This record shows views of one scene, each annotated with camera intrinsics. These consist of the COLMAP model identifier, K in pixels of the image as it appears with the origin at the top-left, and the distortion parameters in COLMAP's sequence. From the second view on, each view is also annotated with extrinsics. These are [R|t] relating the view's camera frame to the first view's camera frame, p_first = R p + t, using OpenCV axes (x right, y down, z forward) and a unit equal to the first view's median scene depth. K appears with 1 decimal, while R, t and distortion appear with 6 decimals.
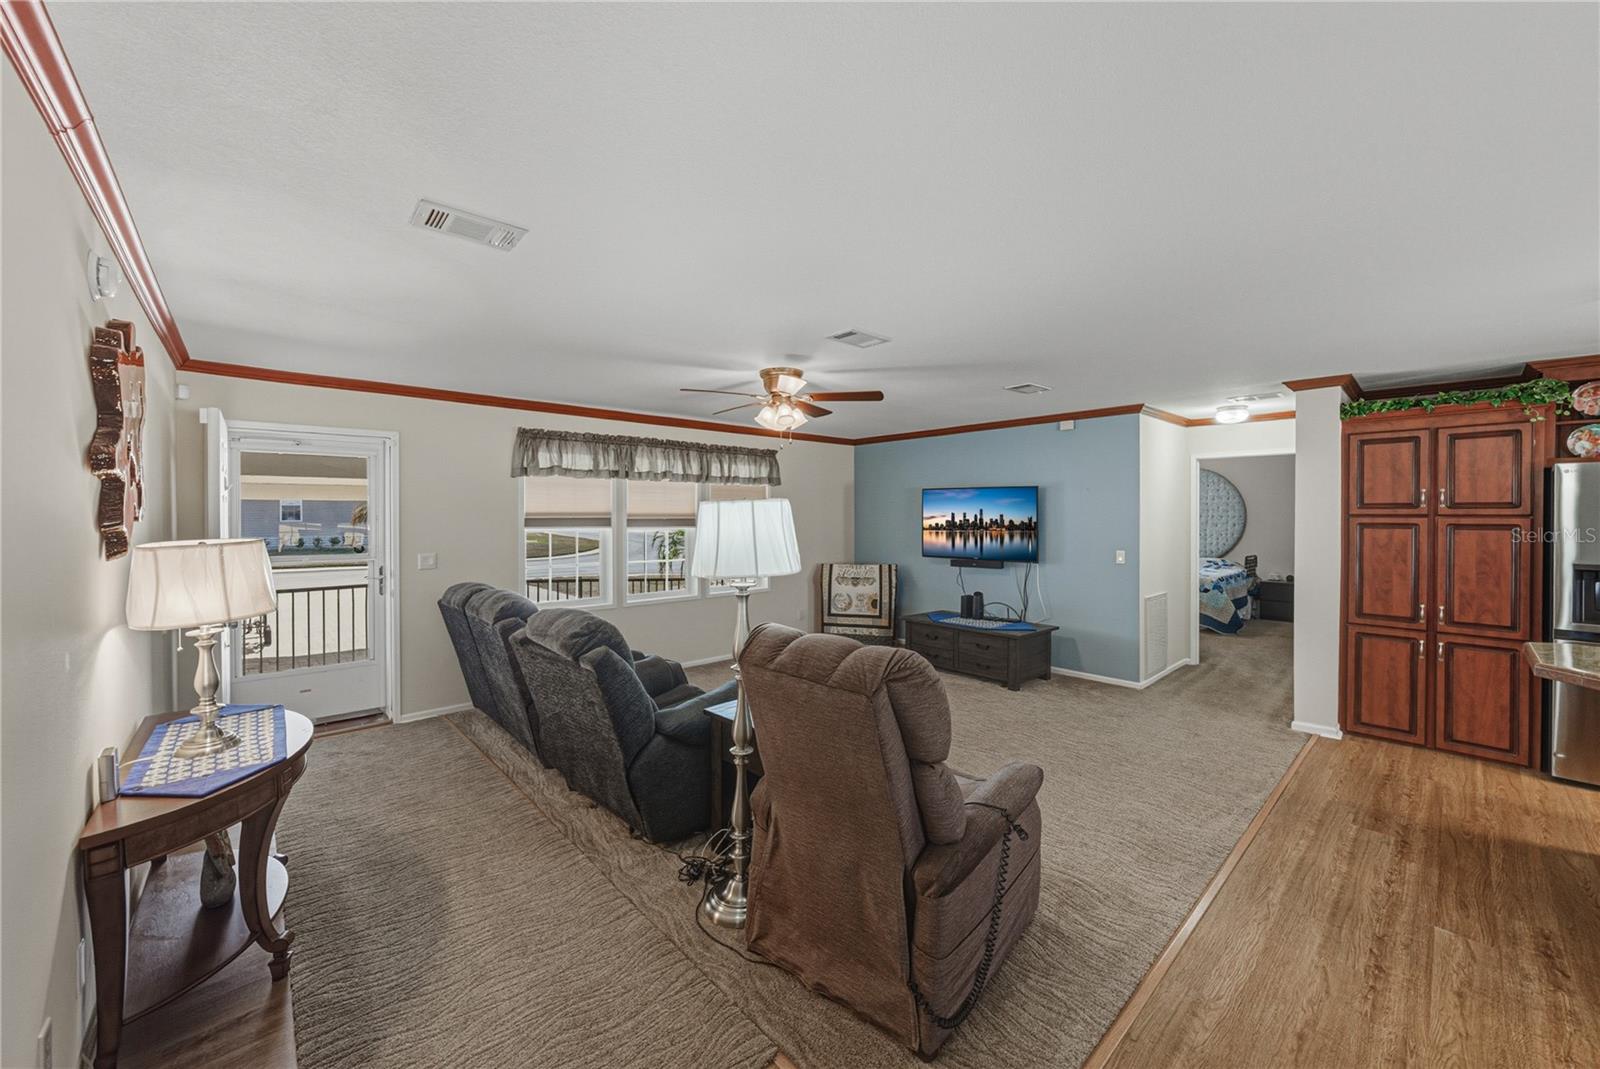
lens RADIAL K [[600.5, 0, 805.6], [0, 600.5, 519.7], [0, 0, 1]] dist [0.000077, 0.000001]
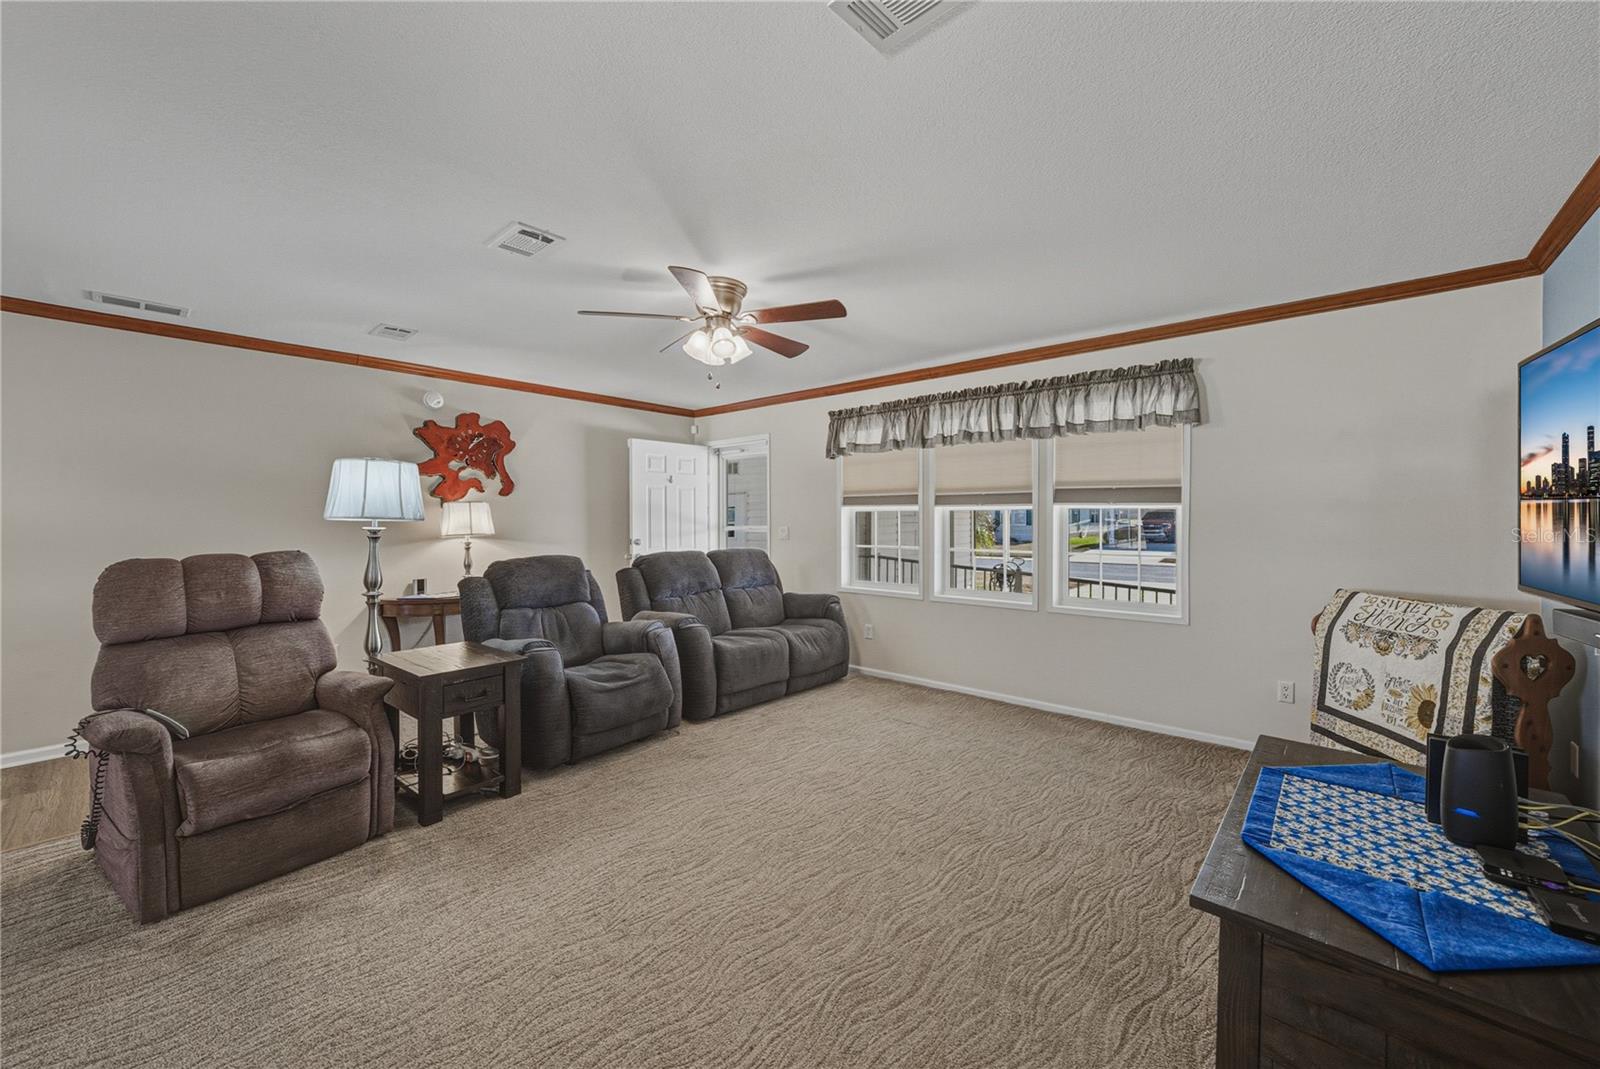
lens RADIAL K [[626.8, 0, 820.5], [0, 626.8, 526.3], [0, 0, 1]] dist [-0.000311, -0.000016]
pose [[0.130906, 0.014300, -0.991292, 0.496871], [-0.002390, 0.999898, 0.014108, 0.026958], [0.991392, 0.000522, 0.130927, 0.670192]]
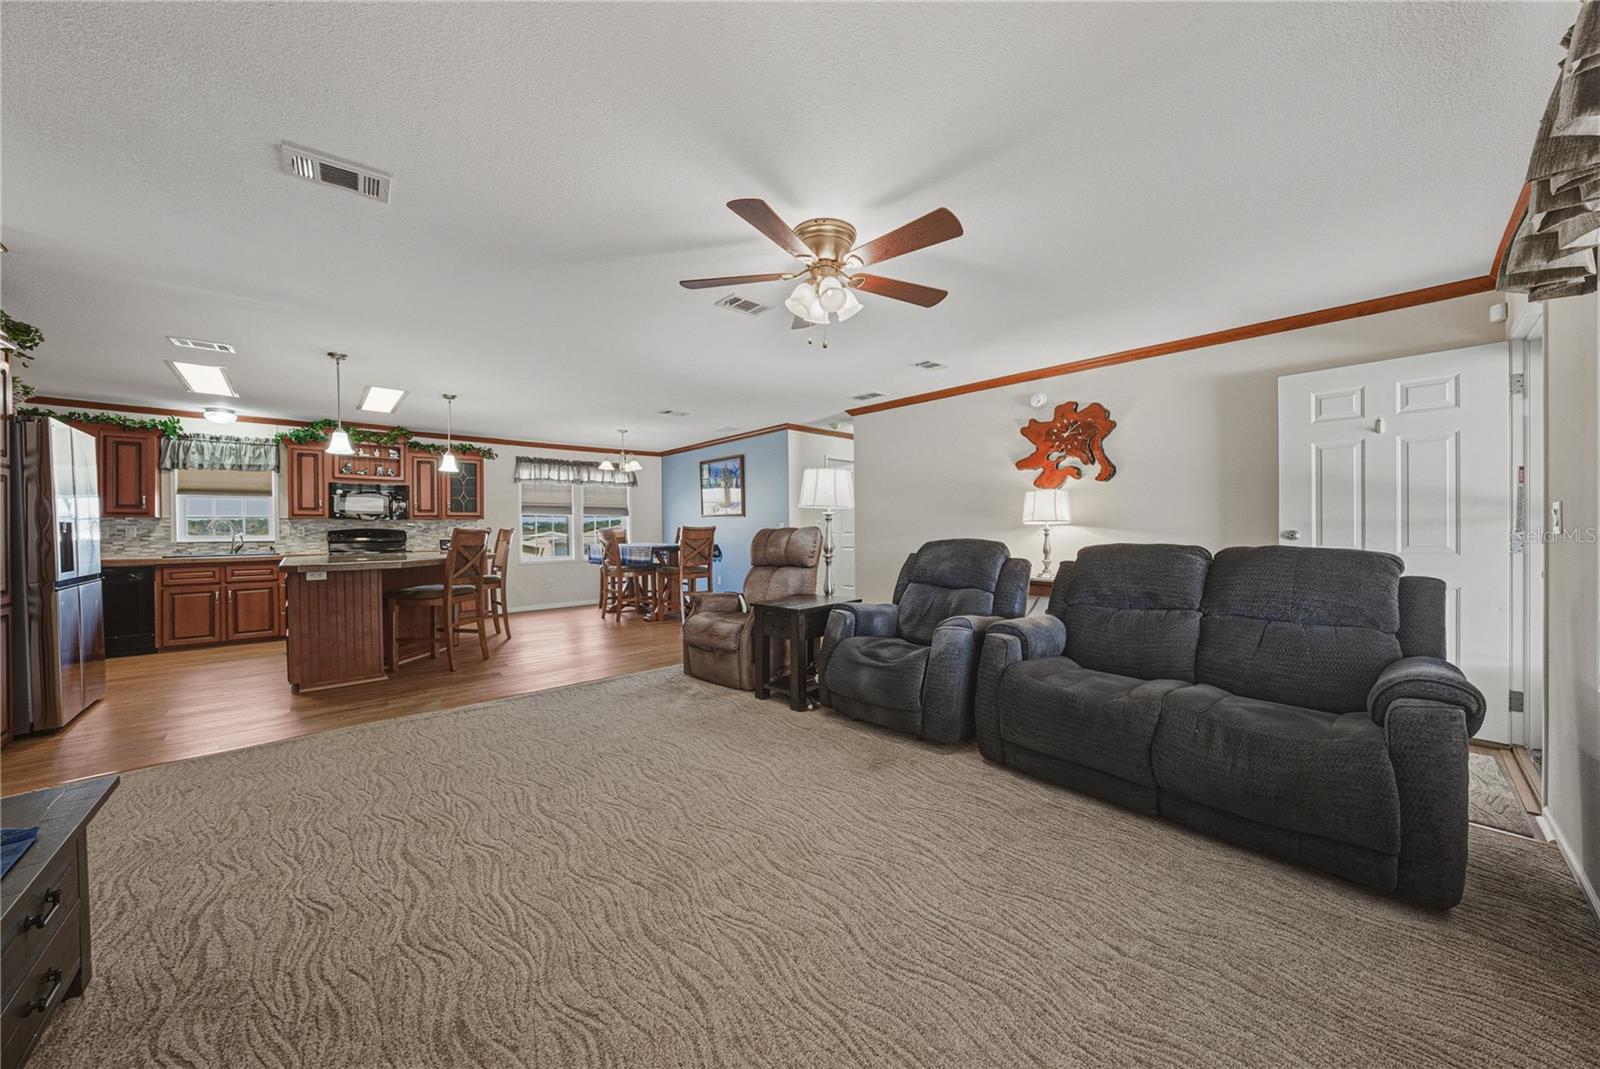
lens RADIAL K [[561.0, 0, 793.1], [0, 561.0, 530.8], [0, 0, 1]] dist [-0.023961, 0.000044]
pose [[-0.999929, 0.003575, 0.011380, -0.002436], [0.003668, 0.999960, 0.008174, 0.054059], [-0.011350, 0.008215, -0.999902, 1.058278]]
